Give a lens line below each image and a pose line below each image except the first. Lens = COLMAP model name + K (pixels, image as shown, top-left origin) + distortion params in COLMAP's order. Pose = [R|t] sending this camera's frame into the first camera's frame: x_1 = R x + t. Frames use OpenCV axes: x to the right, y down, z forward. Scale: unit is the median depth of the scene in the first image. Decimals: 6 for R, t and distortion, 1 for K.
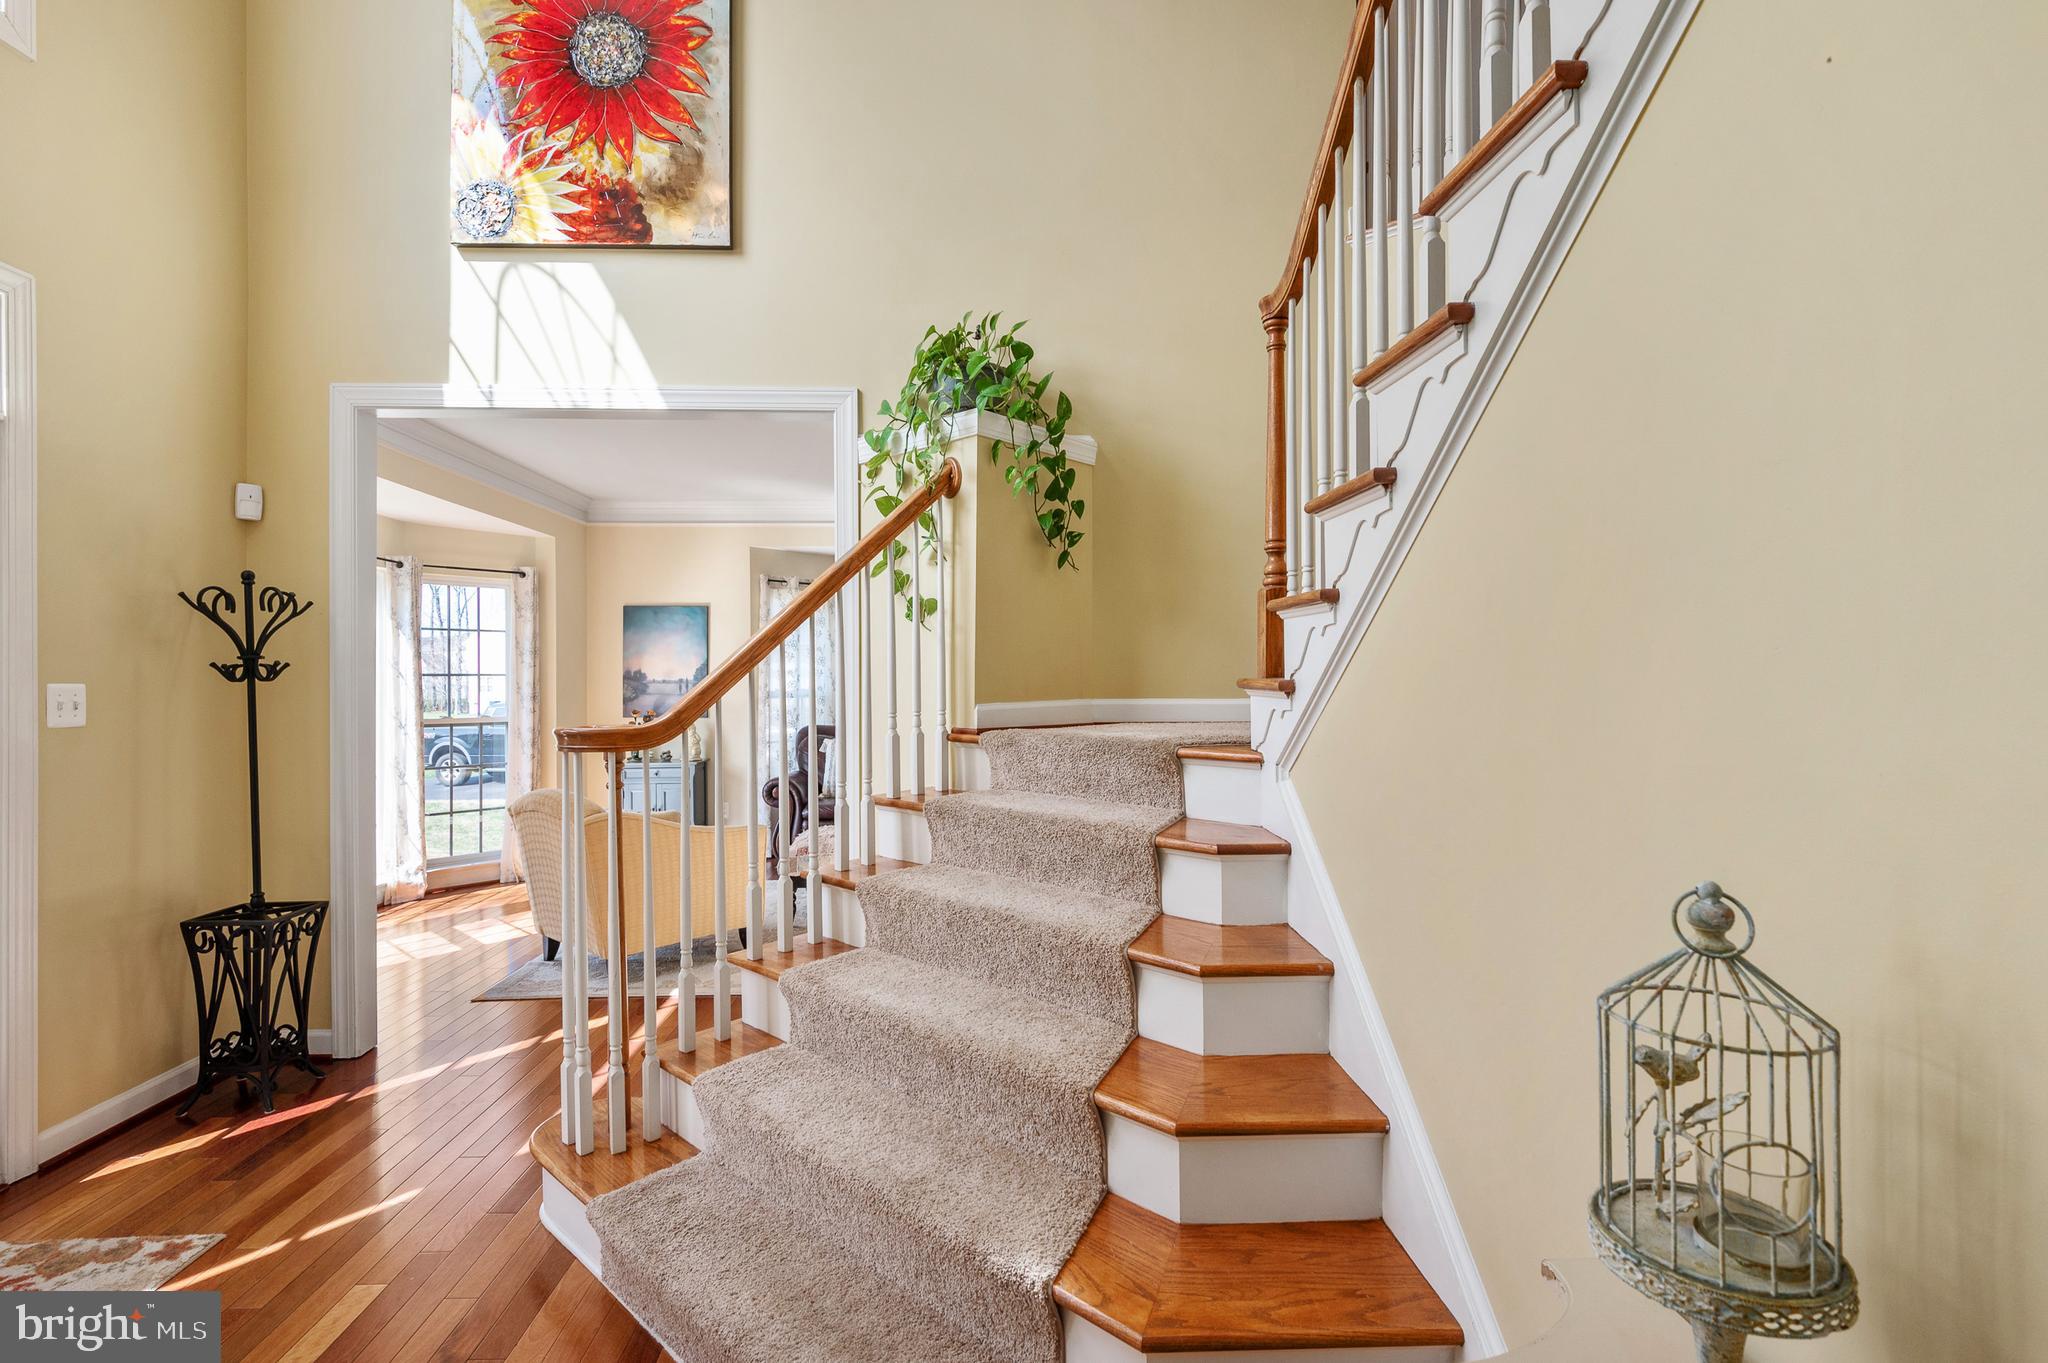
lens RADIAL K [[959.9, 0, 1013.2], [0, 959.9, 666.4], [0, 0, 1]] dist [-0.000860, 0.000322]
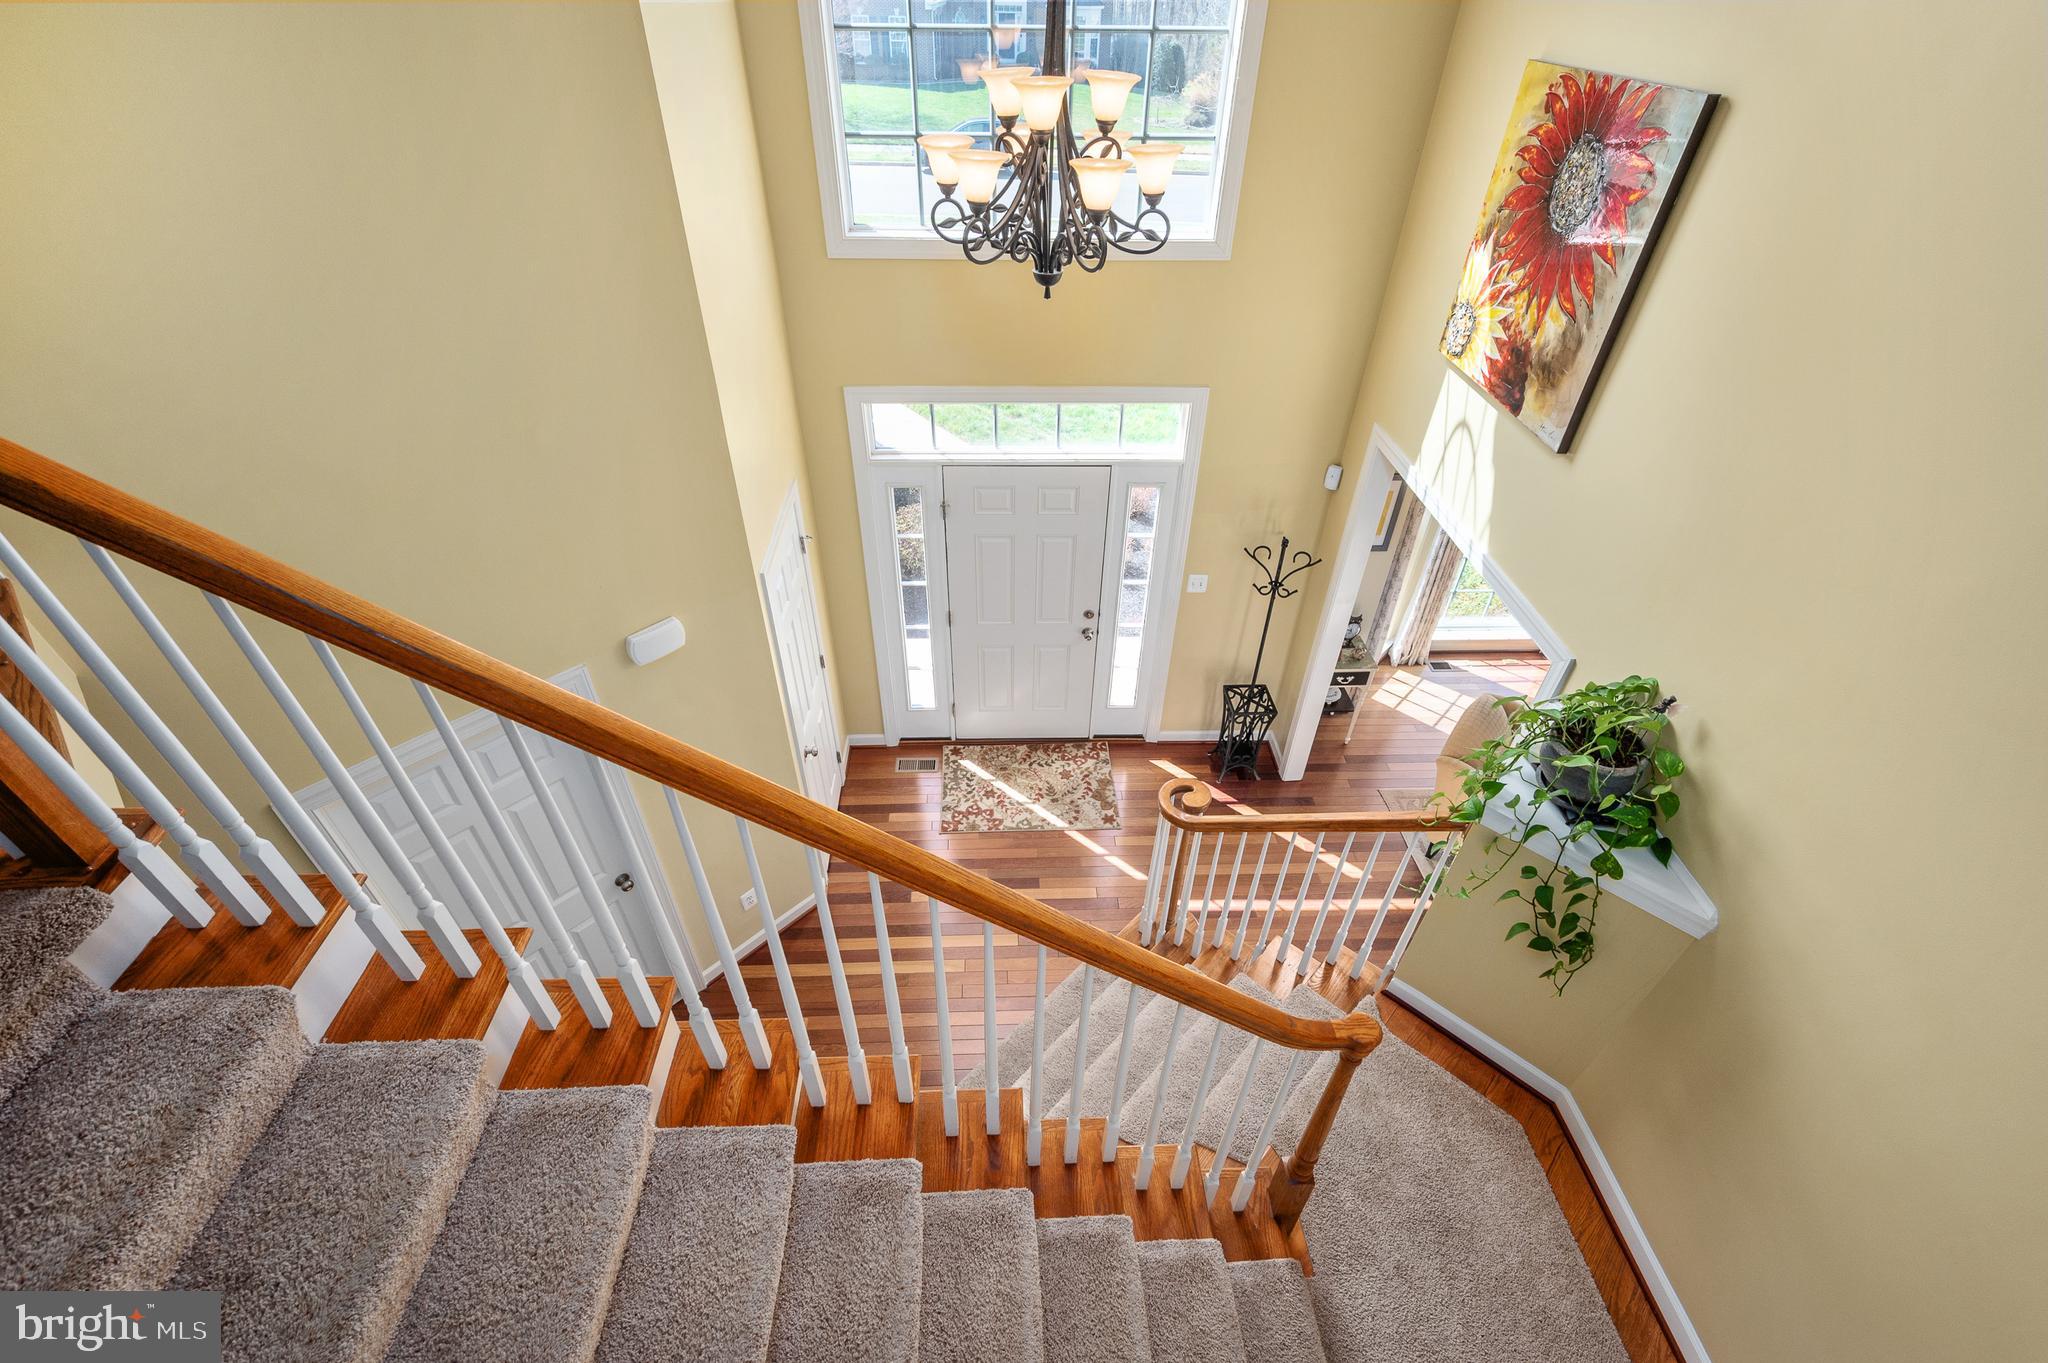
lens RADIAL K [[866.6, 0, 1037.2], [0, 866.6, 680.9], [0, 0, 1]] dist [0.004951, 0.000085]
pose [[0.014162, 0.641129, -0.767303, 0.477561], [-0.009347, 0.767431, 0.641063, -0.802276], [0.999856, -0.001906, 0.016861, 0.489869]]
